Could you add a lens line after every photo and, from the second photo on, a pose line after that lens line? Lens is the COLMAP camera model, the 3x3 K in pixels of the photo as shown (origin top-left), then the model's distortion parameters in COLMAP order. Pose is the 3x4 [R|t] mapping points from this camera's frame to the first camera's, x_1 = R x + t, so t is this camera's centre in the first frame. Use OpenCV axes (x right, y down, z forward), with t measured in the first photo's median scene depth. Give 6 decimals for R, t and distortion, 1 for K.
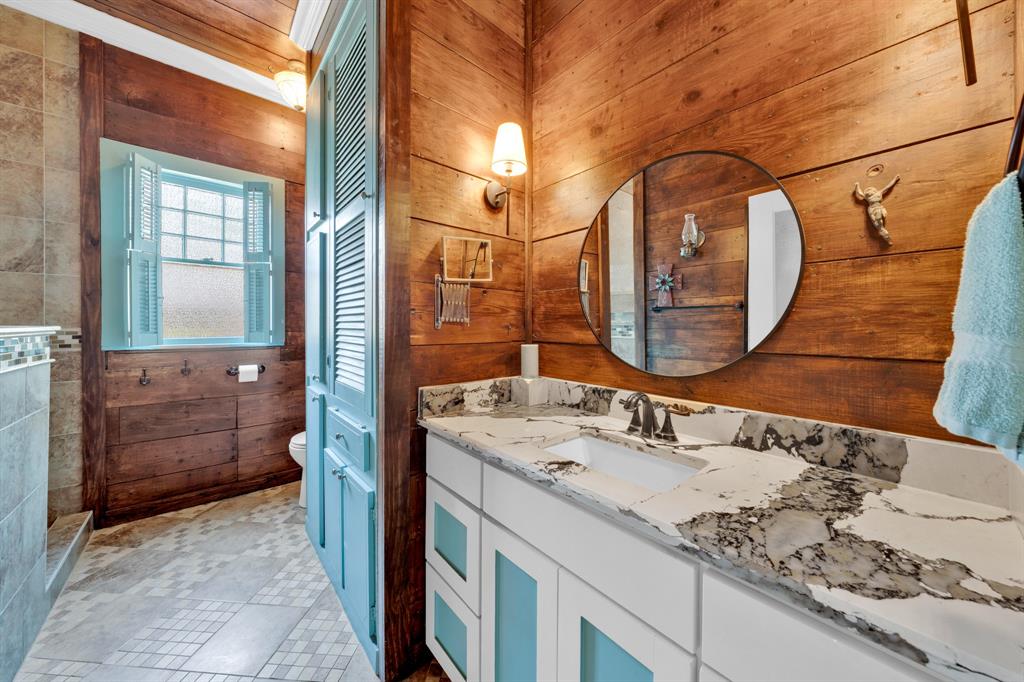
lens RADIAL K [[349.8, 0, 505.0], [0, 349.8, 326.4], [0, 0, 1]] dist [-0.000957, -0.000203]
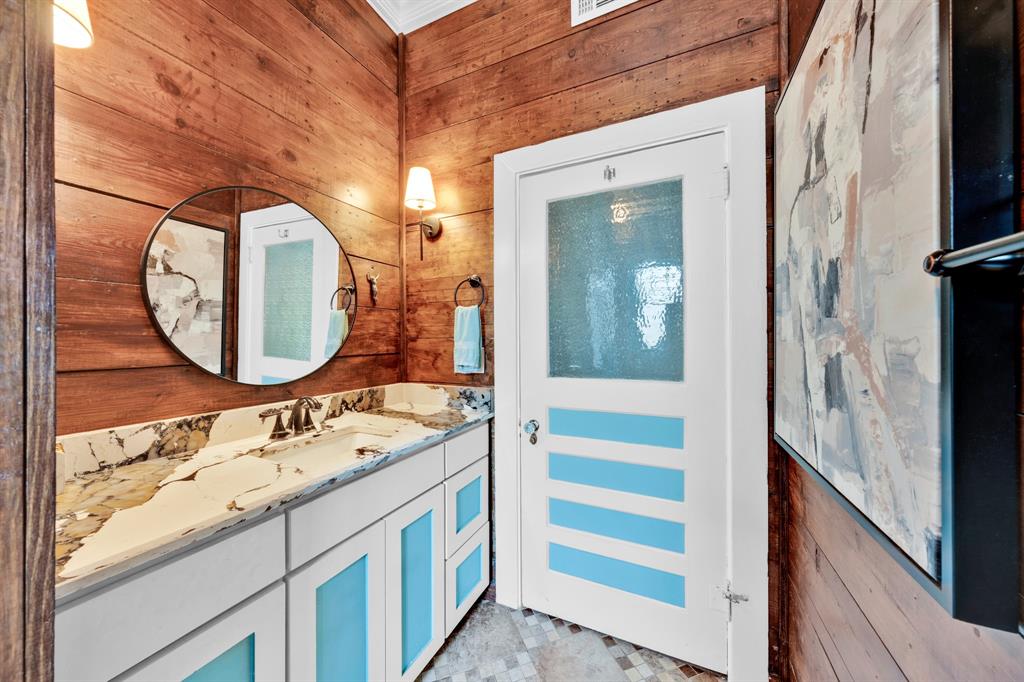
lens RADIAL K [[349.8, 0, 512.3], [0, 349.8, 337.7], [0, 0, 1]] dist [-0.000957, -0.000203]
pose [[-0.408962, -0.003404, 0.912545, -1.118731], [-0.001213, 0.999994, 0.003187, -0.019123], [-0.912551, 0.000196, -0.408963, 0.952501]]
